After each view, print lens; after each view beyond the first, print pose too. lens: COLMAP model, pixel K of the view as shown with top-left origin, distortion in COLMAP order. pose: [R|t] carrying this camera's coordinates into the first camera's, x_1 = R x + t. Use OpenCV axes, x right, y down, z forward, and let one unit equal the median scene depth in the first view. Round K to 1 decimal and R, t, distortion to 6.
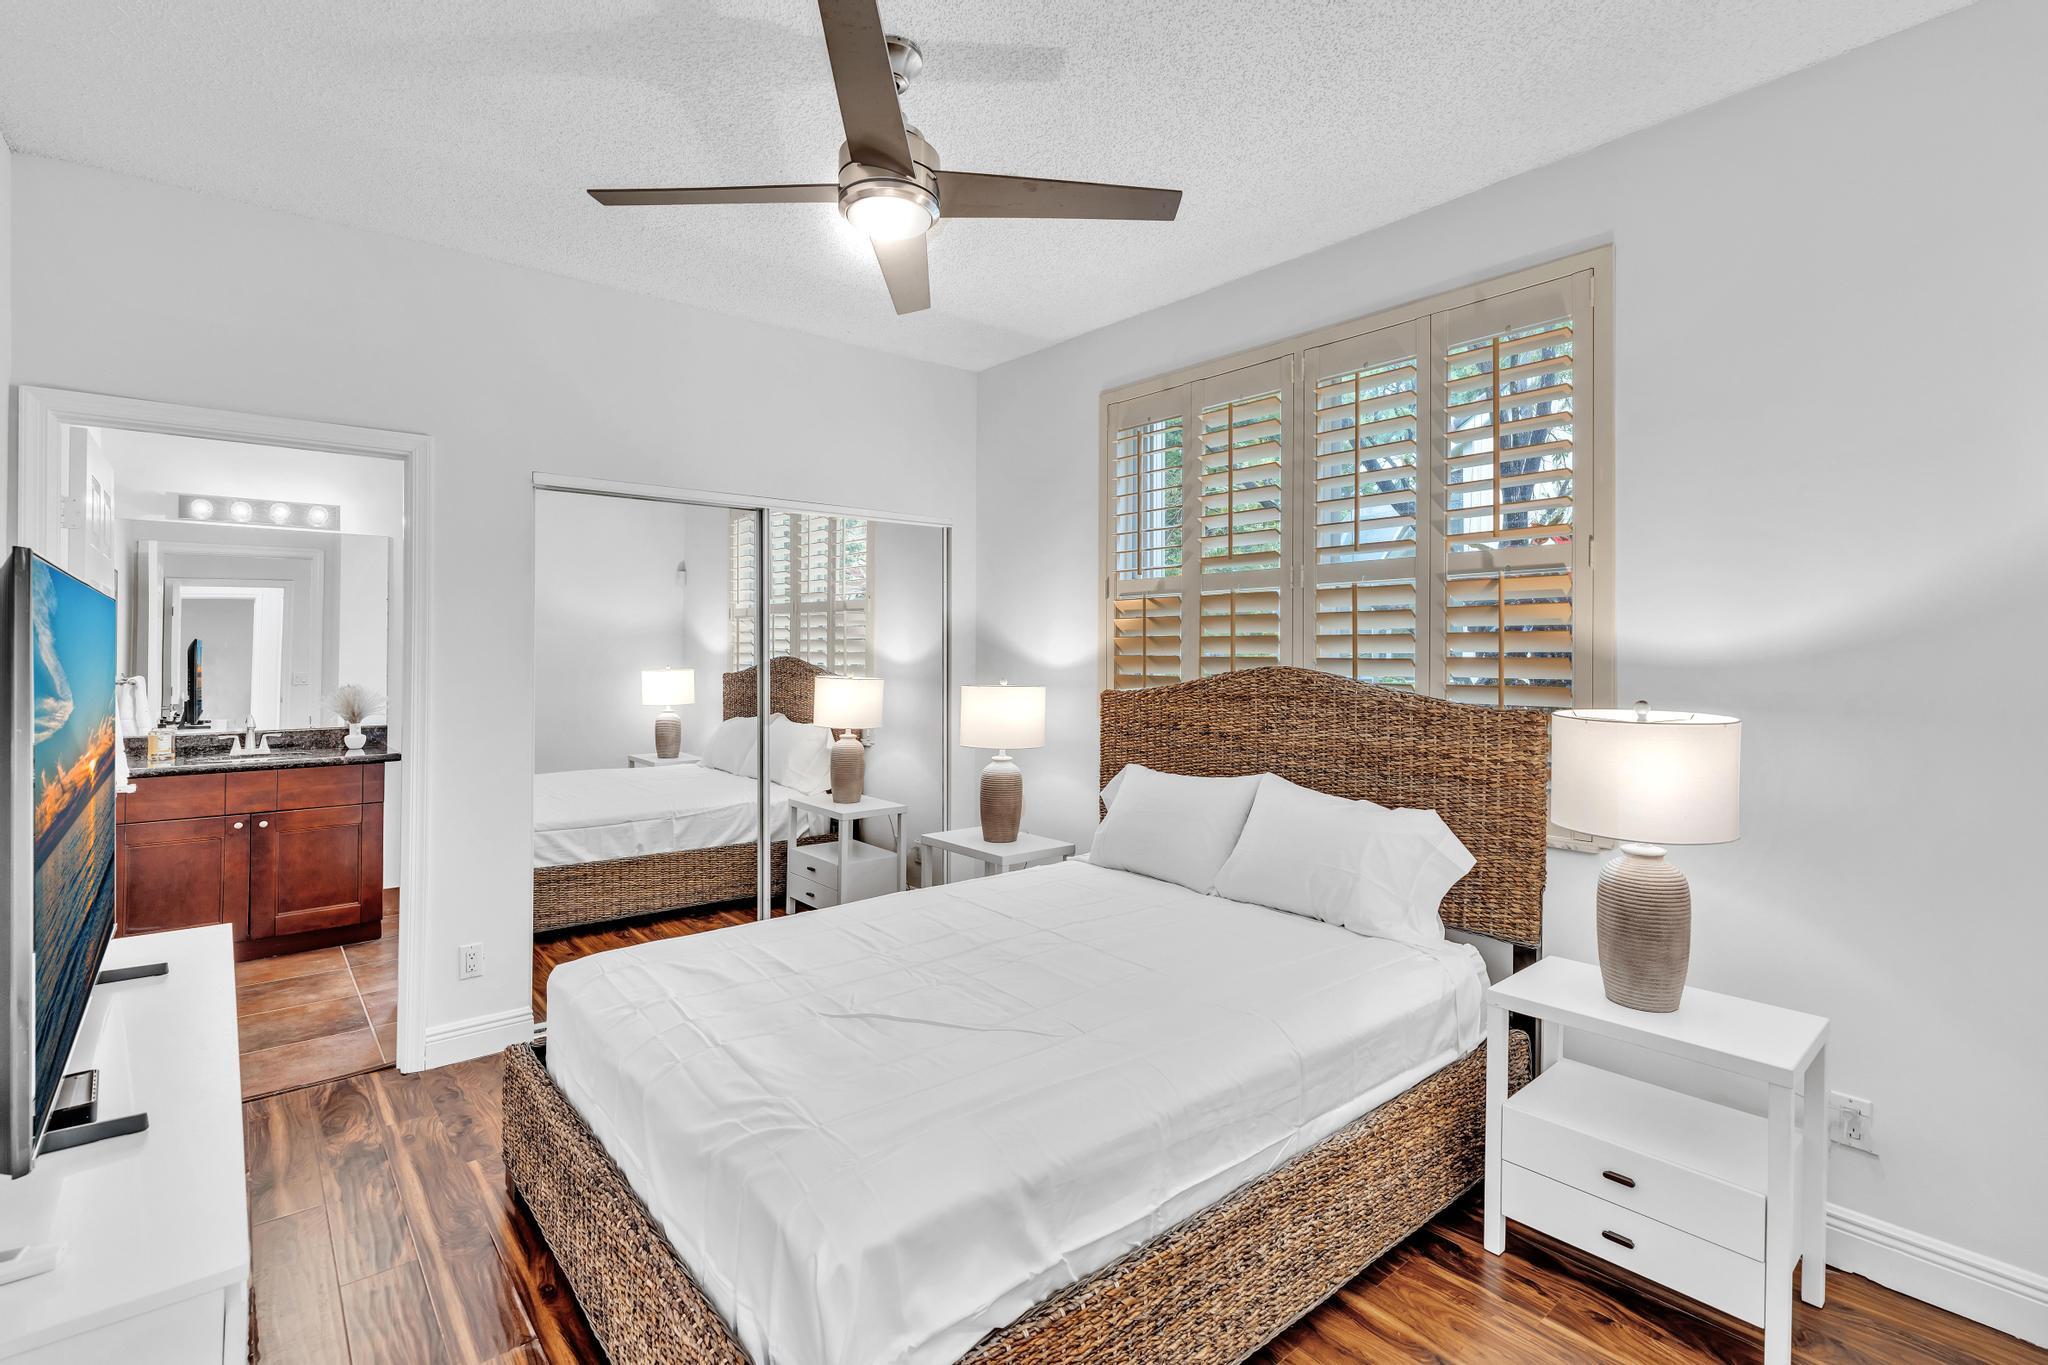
lens RADIAL K [[940.7, 0, 1041.2], [0, 940.7, 643.1], [0, 0, 1]] dist [0.001144, 0.000468]
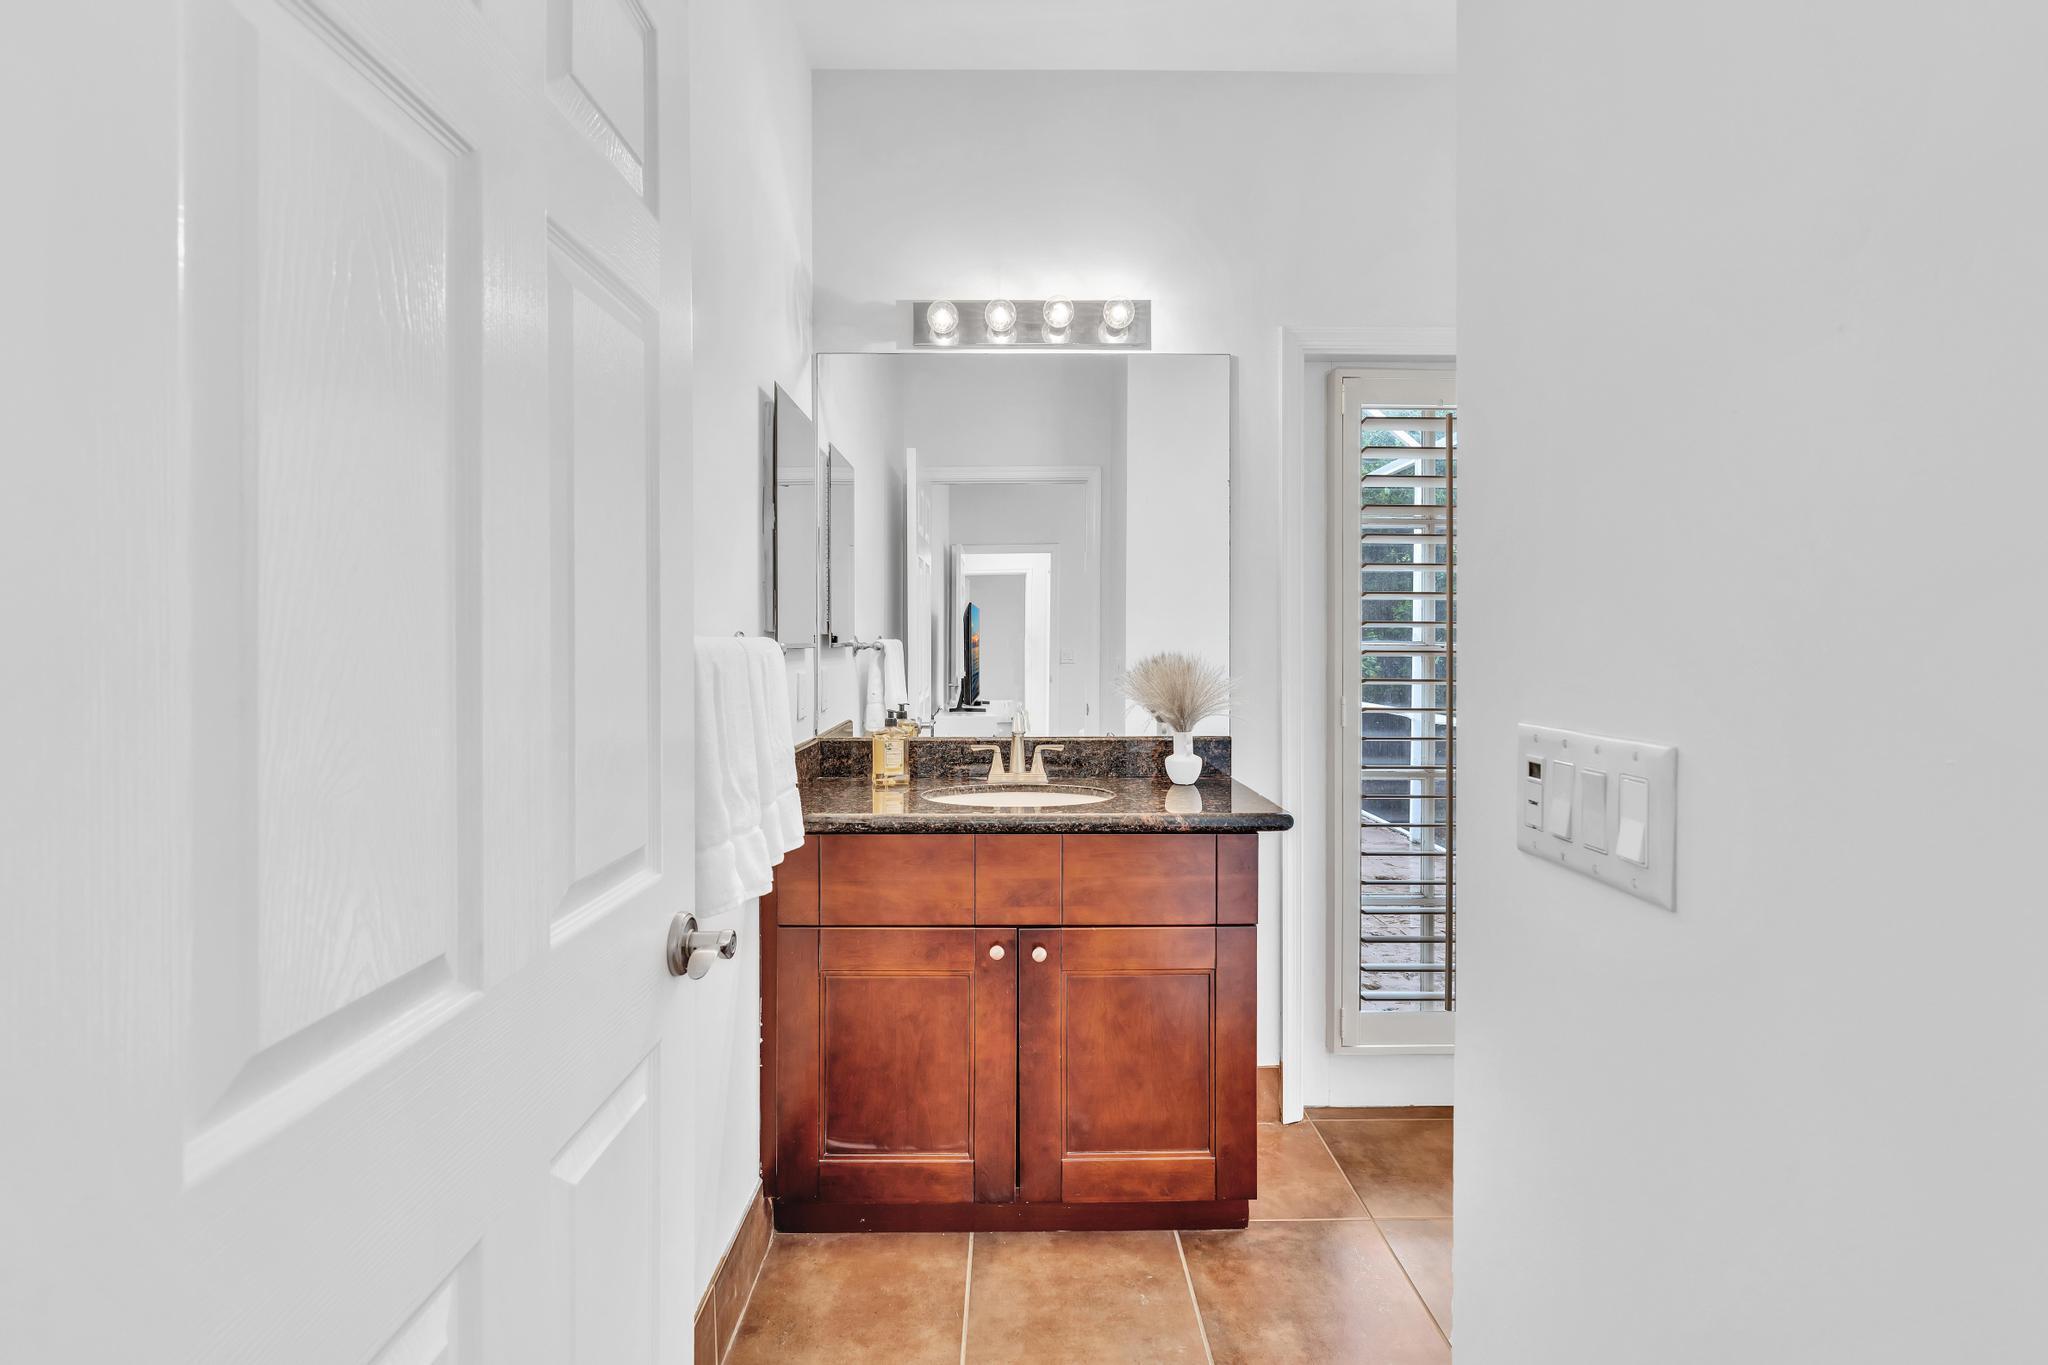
lens RADIAL K [[940.7, 0, 1041.2], [0, 940.7, 643.1], [0, 0, 1]] dist [0.001144, 0.000468]
pose [[0.775979, -0.002535, -0.630754, -0.541813], [0.009409, 0.999927, 0.007557, 0.040222], [0.630689, -0.011799, 0.775946, 0.654185]]
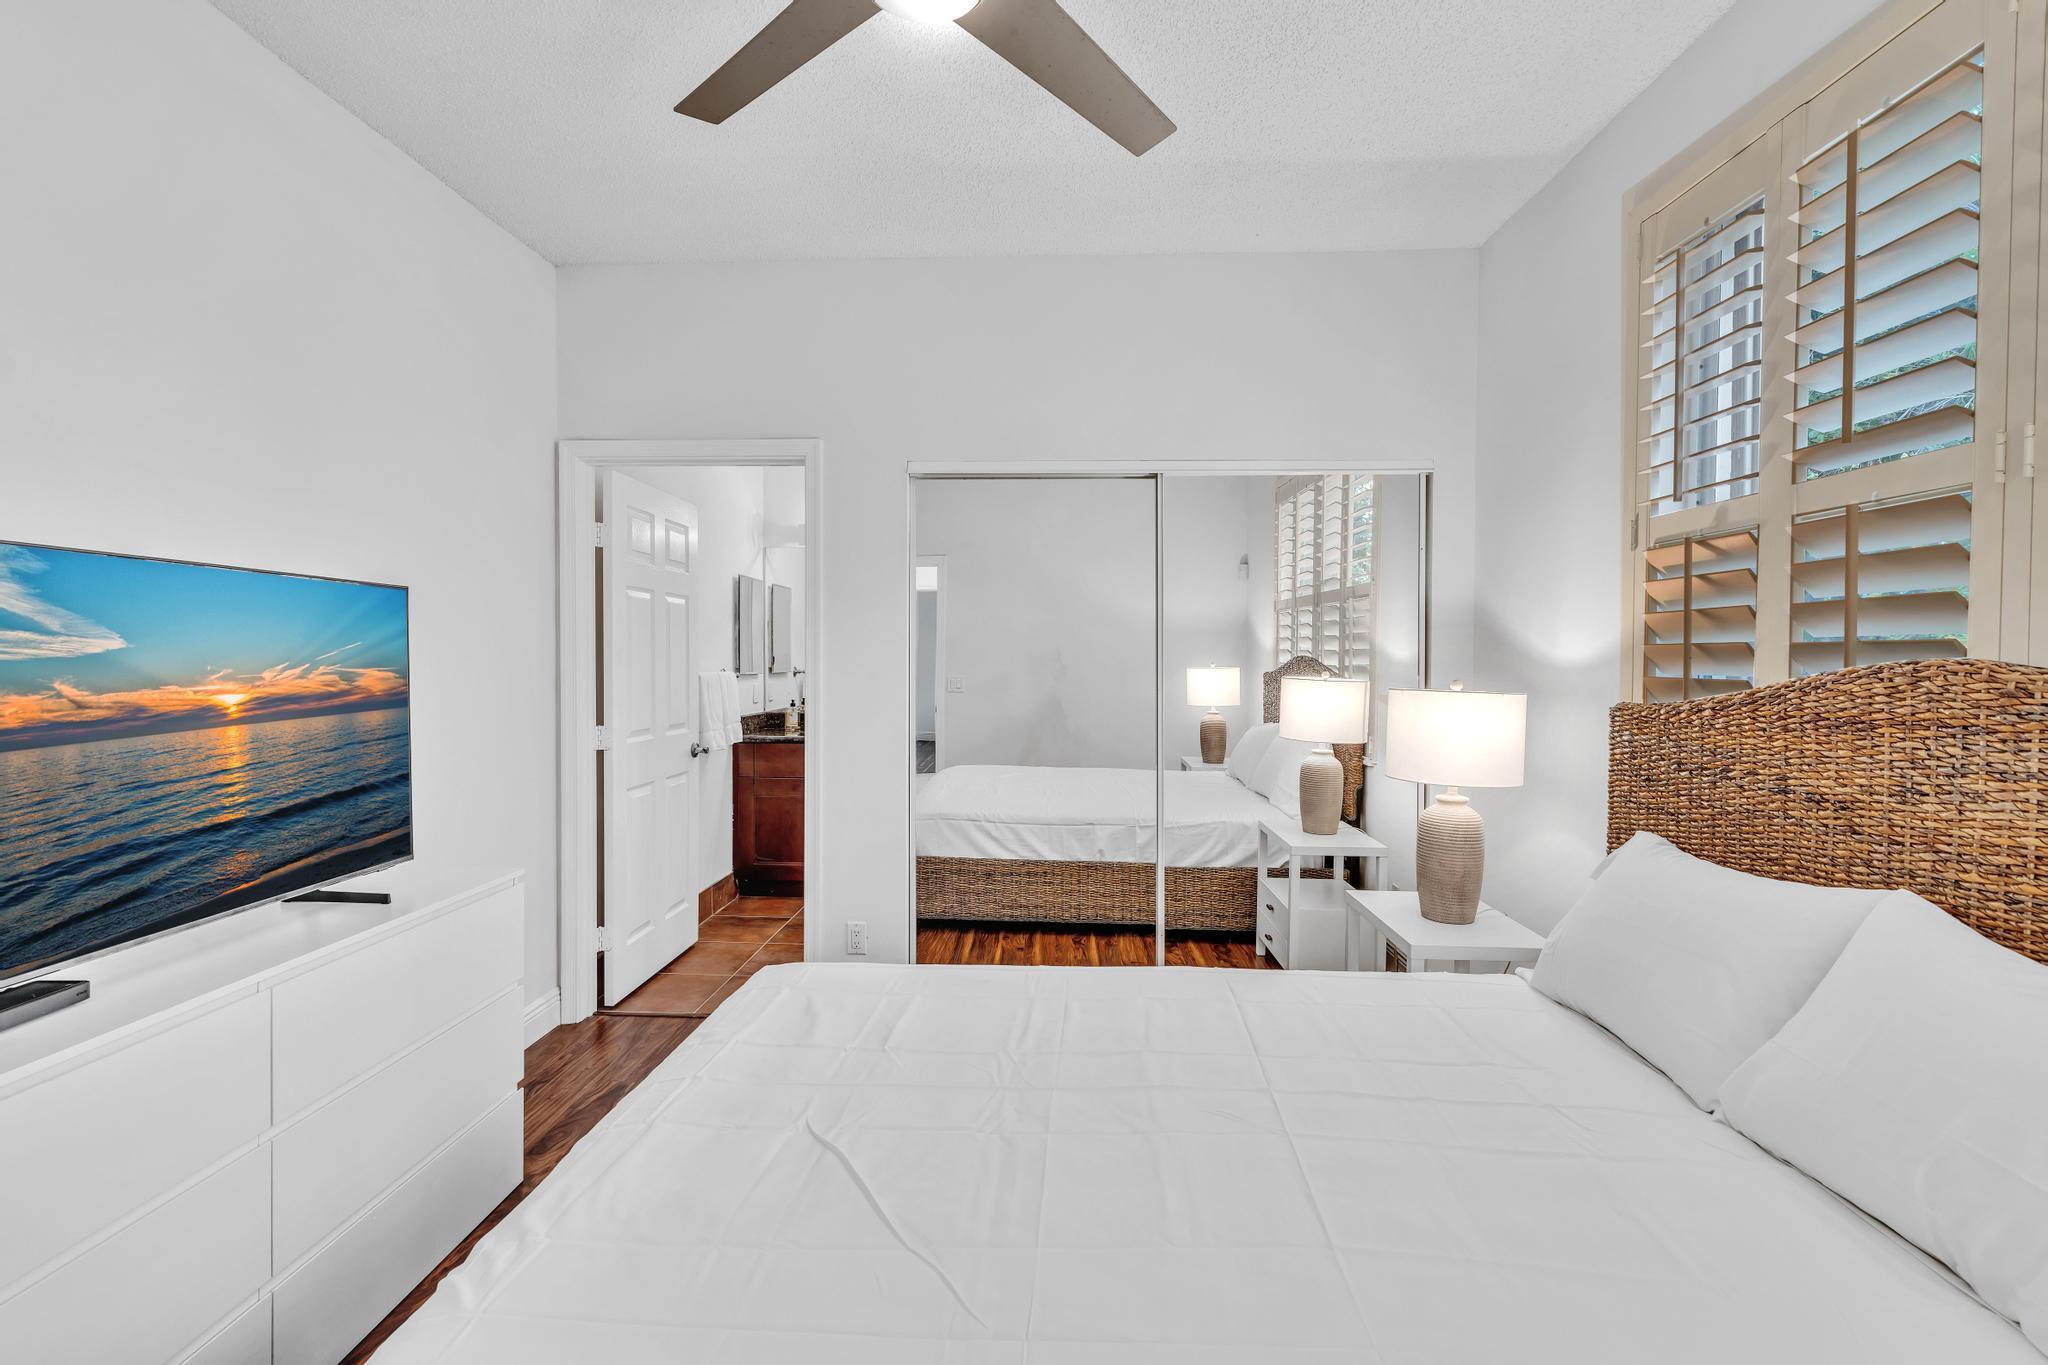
lens RADIAL K [[937.8, 0, 1018.2], [0, 937.8, 661.7], [0, 0, 1]] dist [-0.001622, 0.000531]
pose [[0.730484, 0.005833, -0.682905, 0.177581], [0.001043, 0.999953, 0.009656, 0.016170], [0.682929, -0.007766, 0.730444, 0.279187]]
